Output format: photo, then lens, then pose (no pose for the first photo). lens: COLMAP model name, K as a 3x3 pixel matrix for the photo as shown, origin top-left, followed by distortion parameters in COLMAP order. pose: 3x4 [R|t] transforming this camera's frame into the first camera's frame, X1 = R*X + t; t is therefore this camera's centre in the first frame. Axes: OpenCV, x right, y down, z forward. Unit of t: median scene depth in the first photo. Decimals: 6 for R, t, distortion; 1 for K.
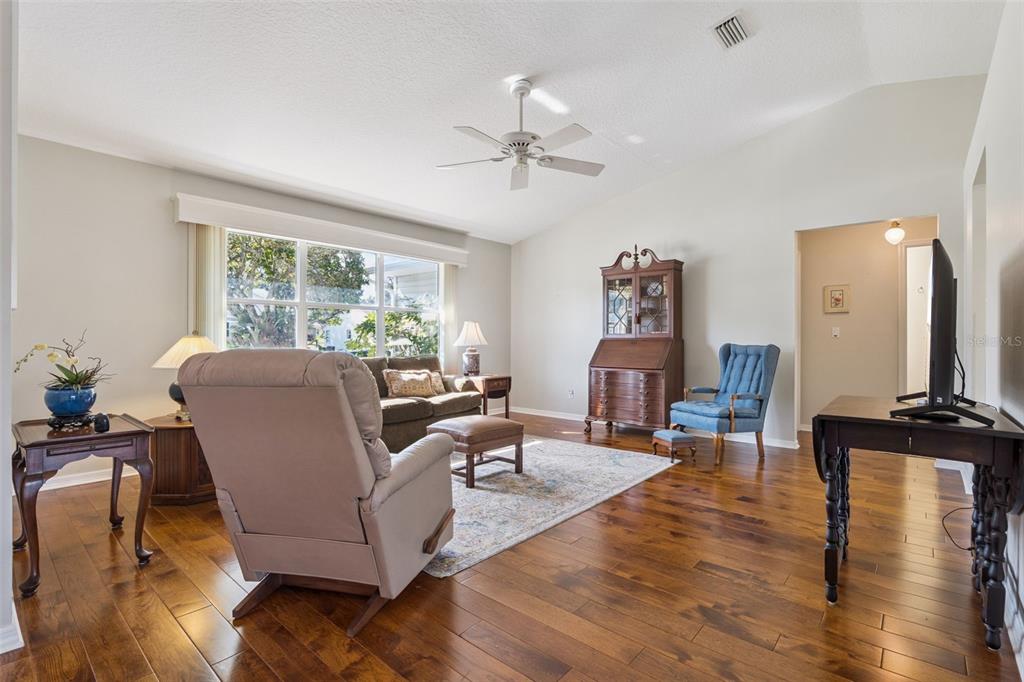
lens RADIAL K [[474.2, 0, 515.9], [0, 474.2, 338.1], [0, 0, 1]] dist [-0.019534, 0.005895]
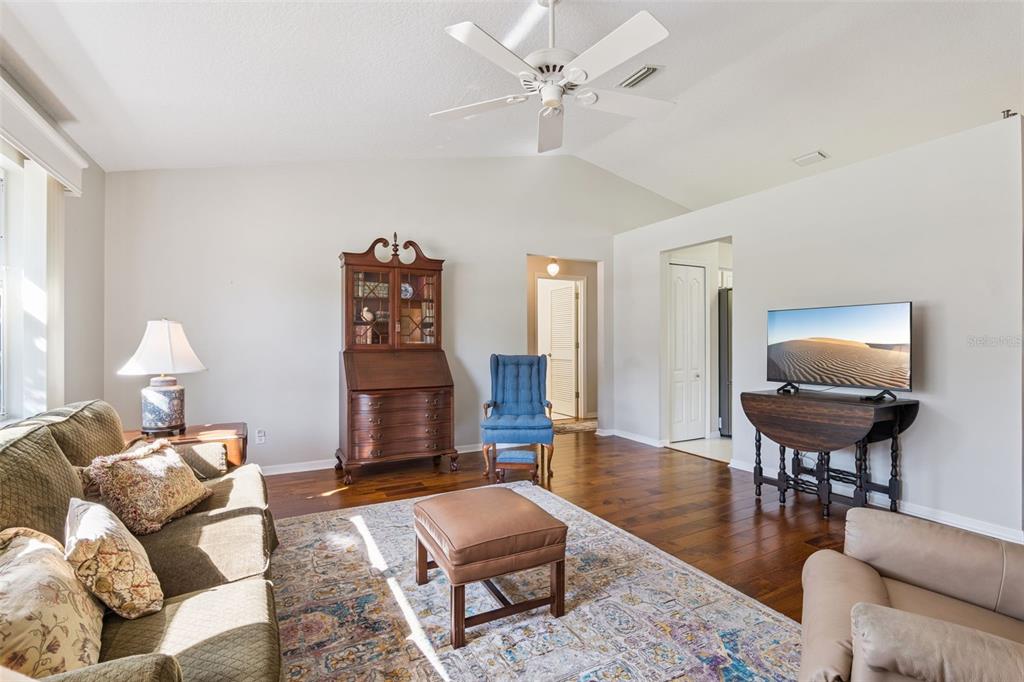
lens RADIAL K [[474.2, 0, 515.9], [0, 474.2, 338.1], [0, 0, 1]] dist [-0.019534, 0.005895]
pose [[0.367012, 0.001575, 0.930215, -0.426141], [-0.000934, 0.999999, -0.001324, -0.019171], [-0.930216, -0.000383, 0.367013, 0.534521]]
